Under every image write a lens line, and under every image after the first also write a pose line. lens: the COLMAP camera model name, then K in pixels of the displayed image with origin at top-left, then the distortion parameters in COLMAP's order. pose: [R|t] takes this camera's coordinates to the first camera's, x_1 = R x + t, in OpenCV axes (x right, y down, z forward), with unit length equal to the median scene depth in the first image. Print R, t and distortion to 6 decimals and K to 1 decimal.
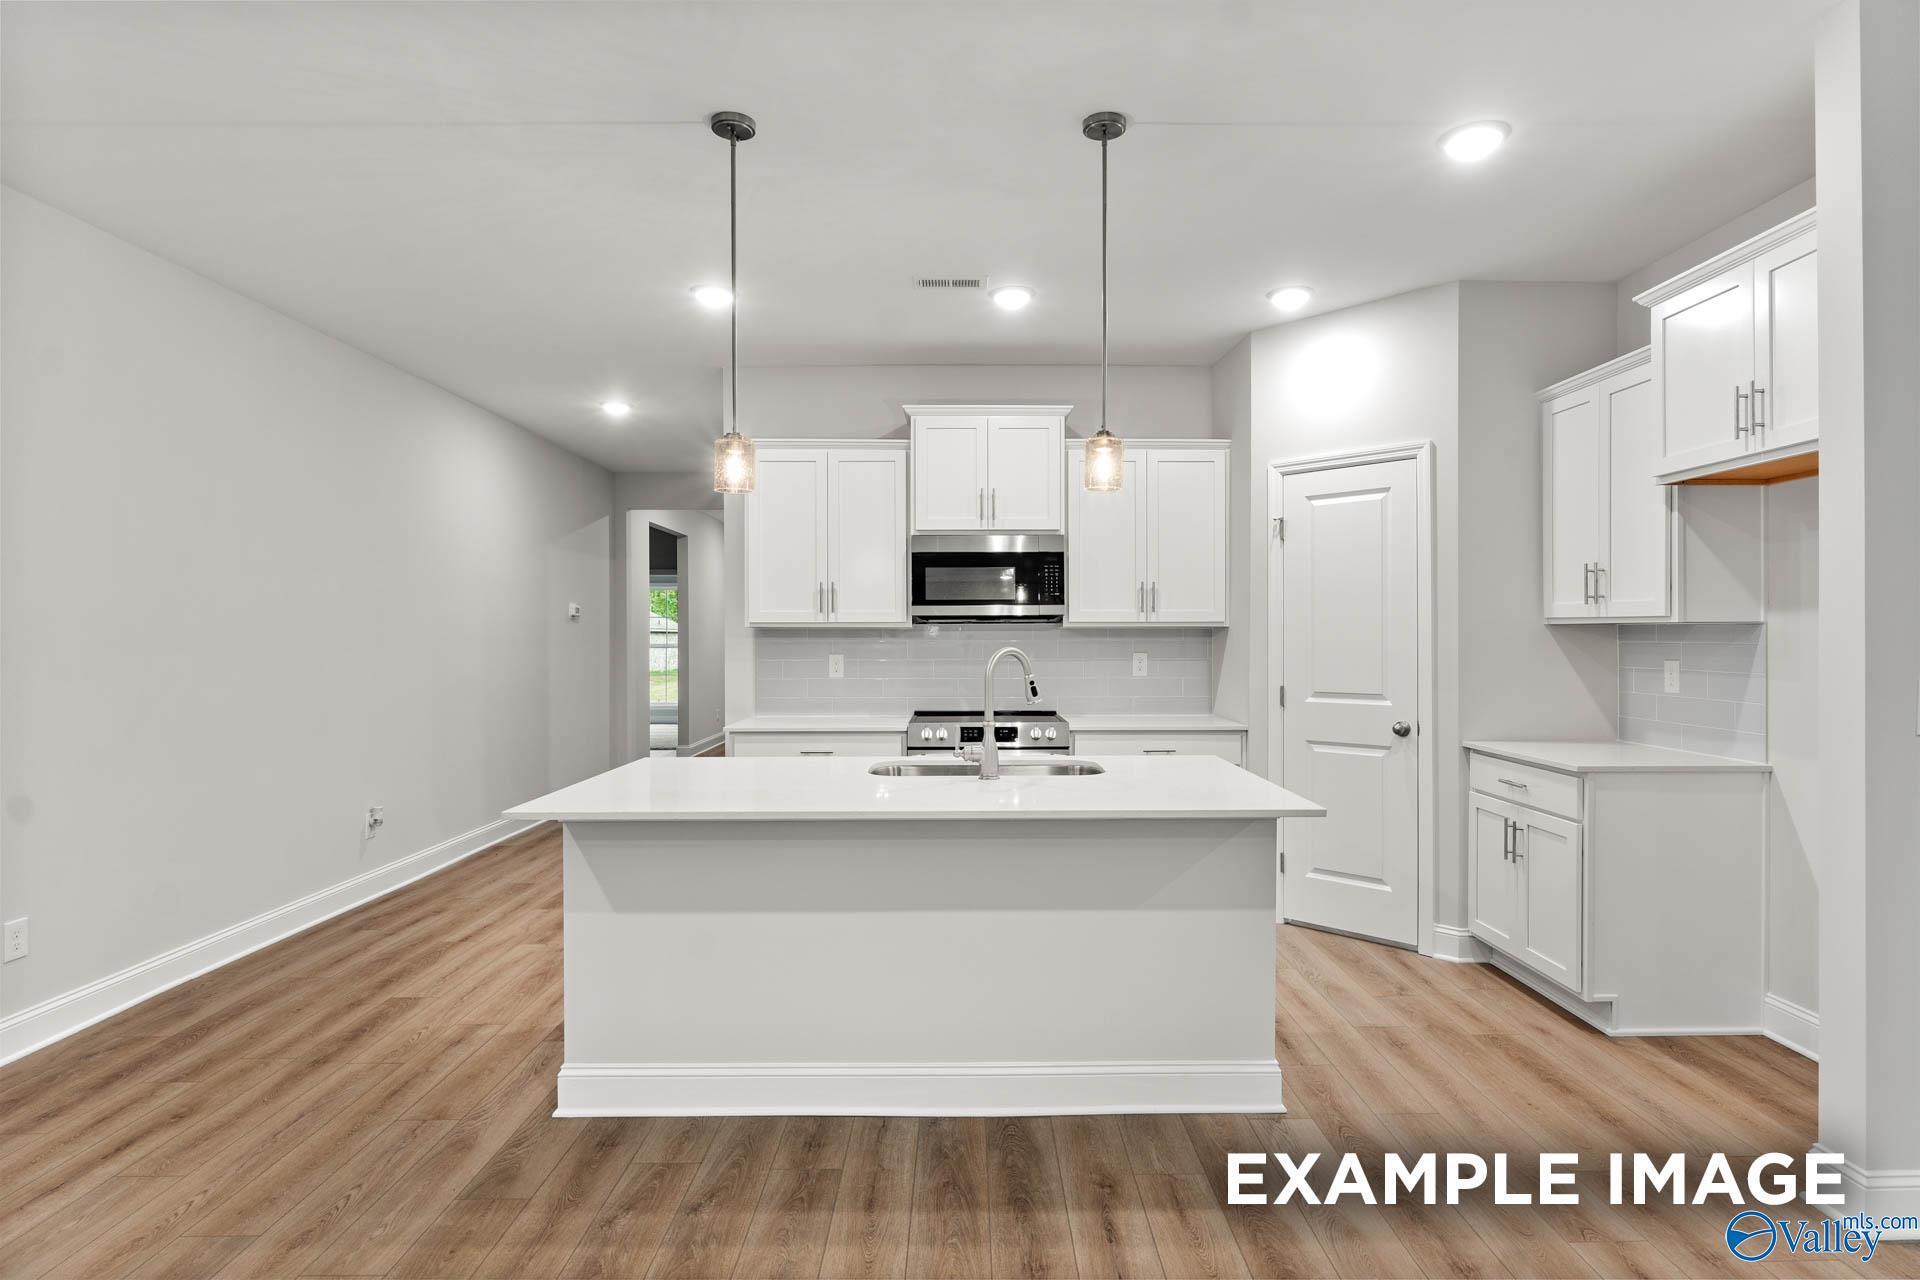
lens RADIAL K [[1031.9, 0, 974.8], [0, 1031.9, 641.6], [0, 0, 1]] dist [-0.003910, -0.002668]
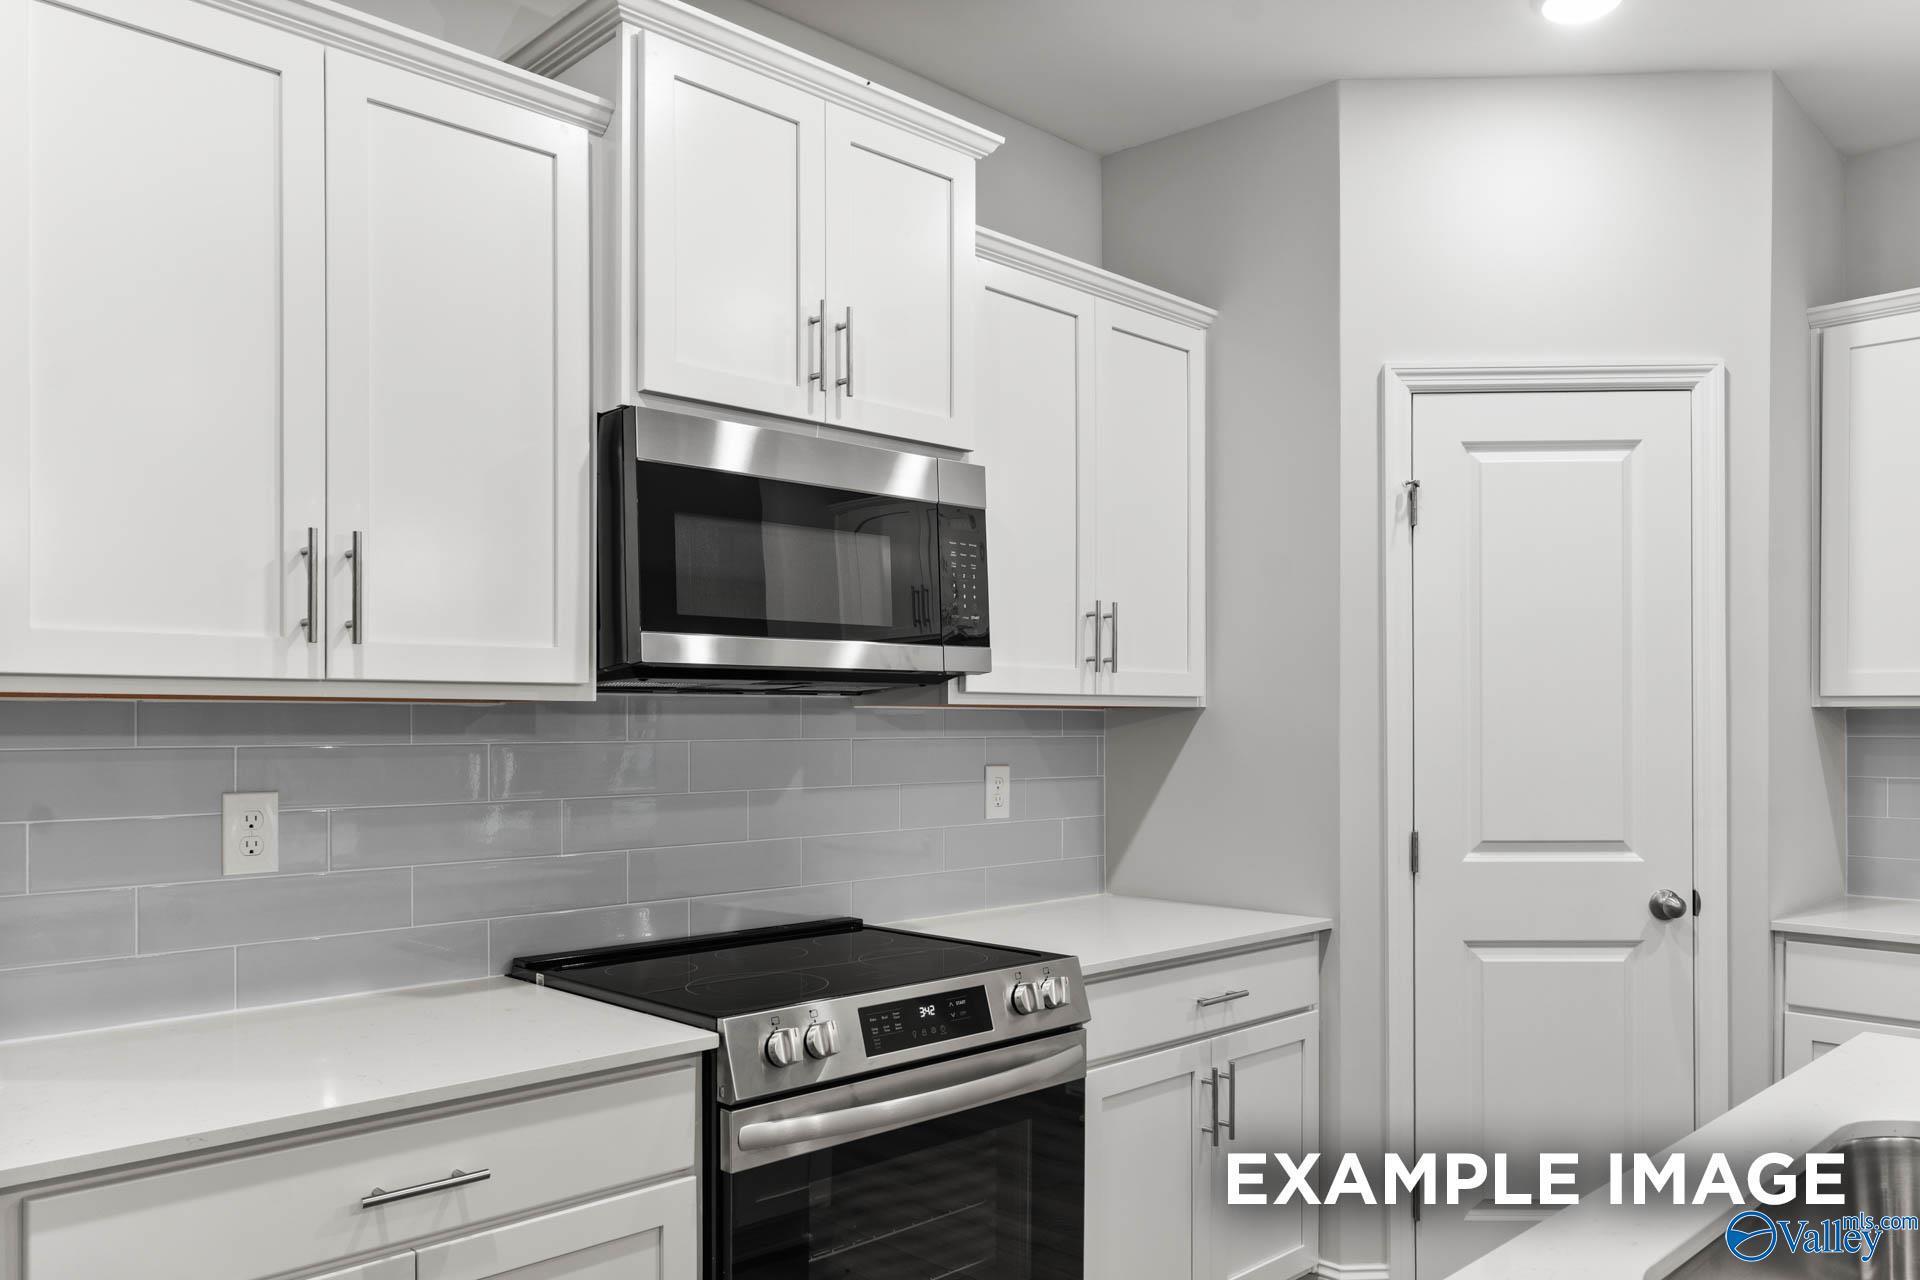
lens RADIAL K [[1407.4, 0, 982.3], [0, 1407.4, 724.4], [0, 0, 1]] dist [0.003389, -0.006218]
pose [[0.715229, 0.000354, 0.698890, -0.311054], [0.003553, 0.999985, -0.004143, -0.004924], [-0.698881, 0.005447, 0.715217, 0.687631]]
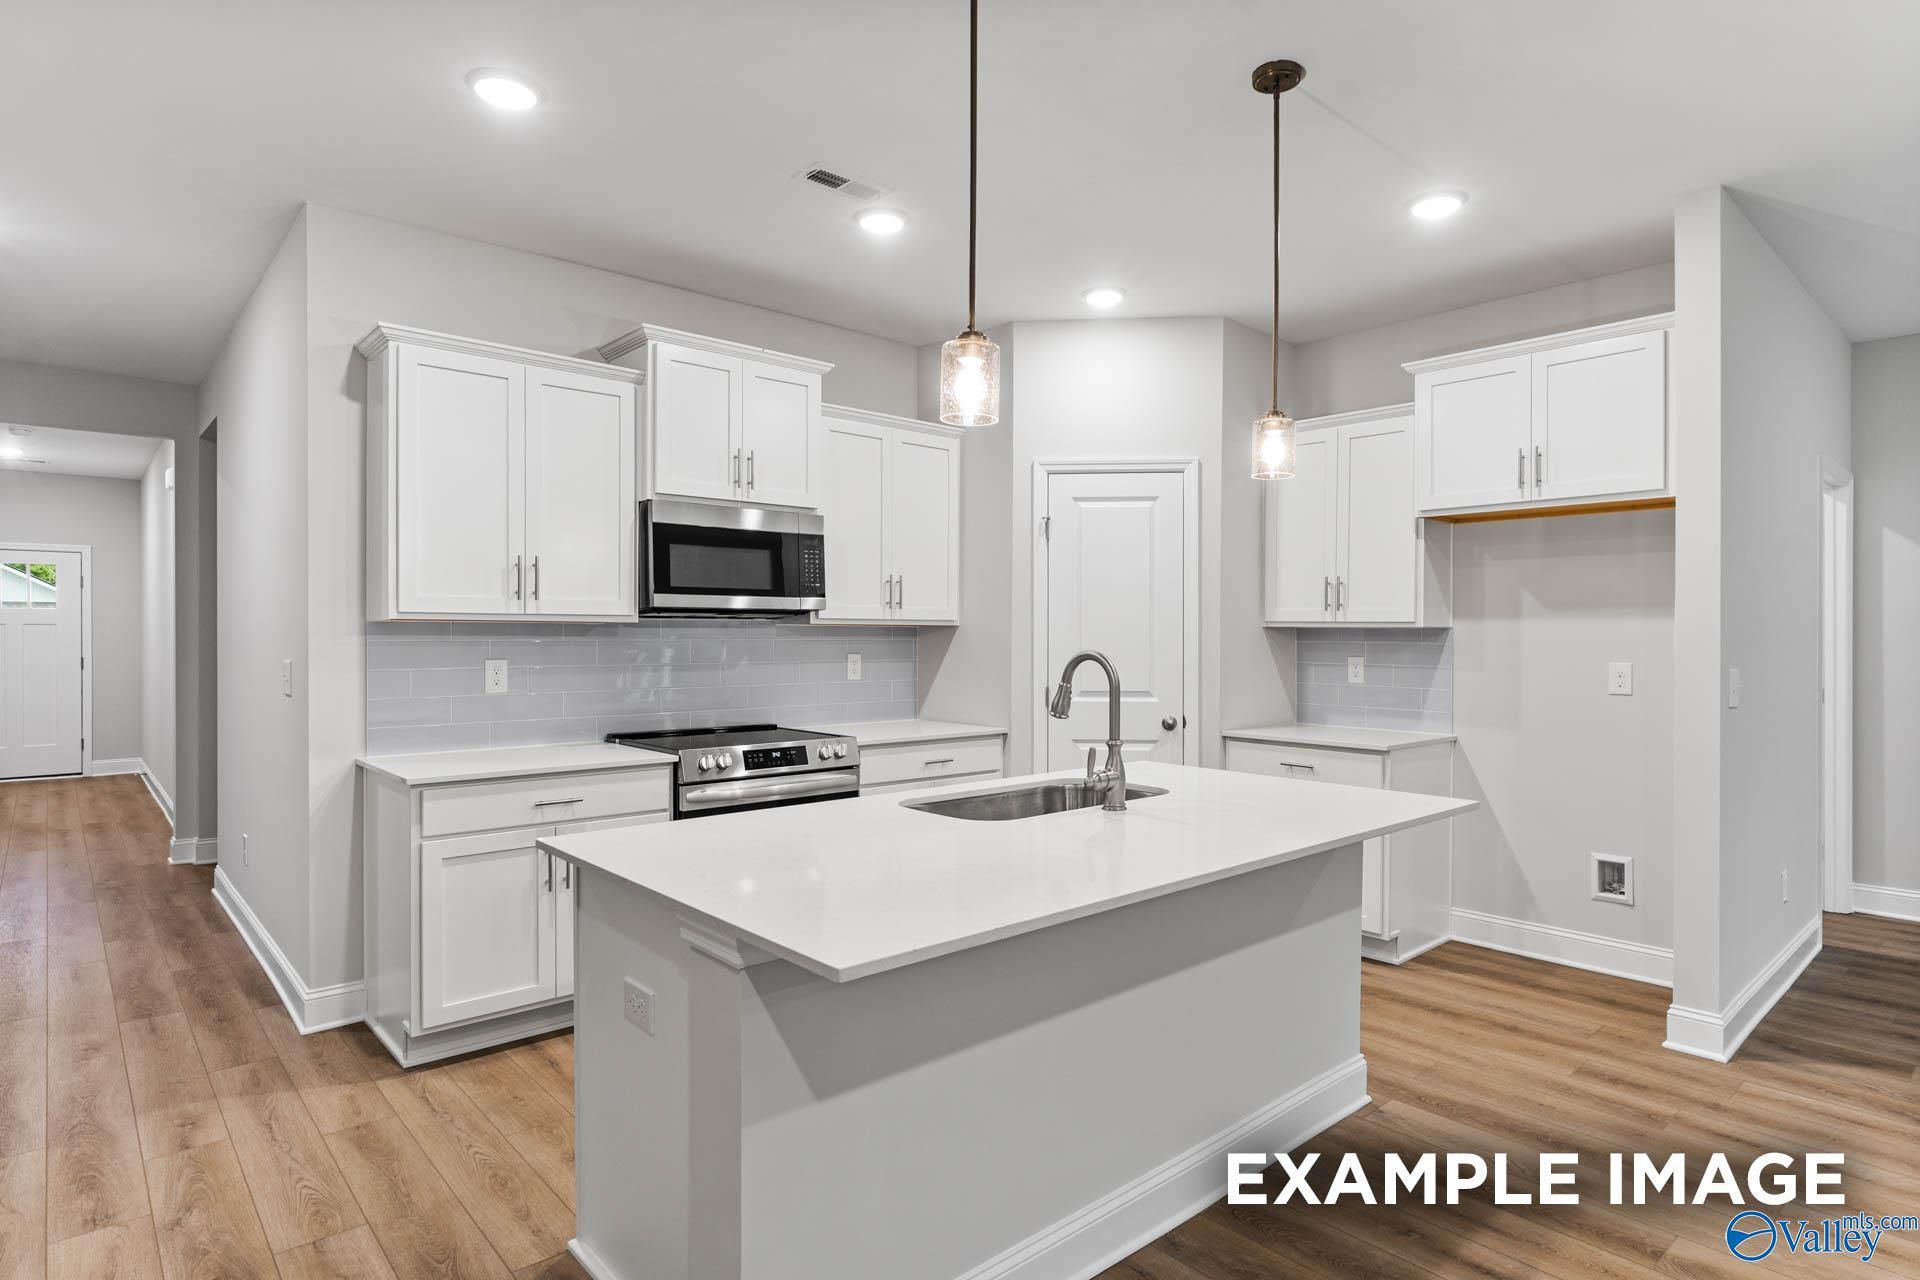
lens RADIAL K [[1031.9, 0, 978.4], [0, 1031.9, 645.7], [0, 0, 1]] dist [-0.003910, -0.002668]
pose [[0.745232, -0.002683, 0.666800, -0.422823], [-0.001738, 0.999981, 0.005965, -0.001858], [-0.666803, -0.005604, 0.745213, 0.312203]]
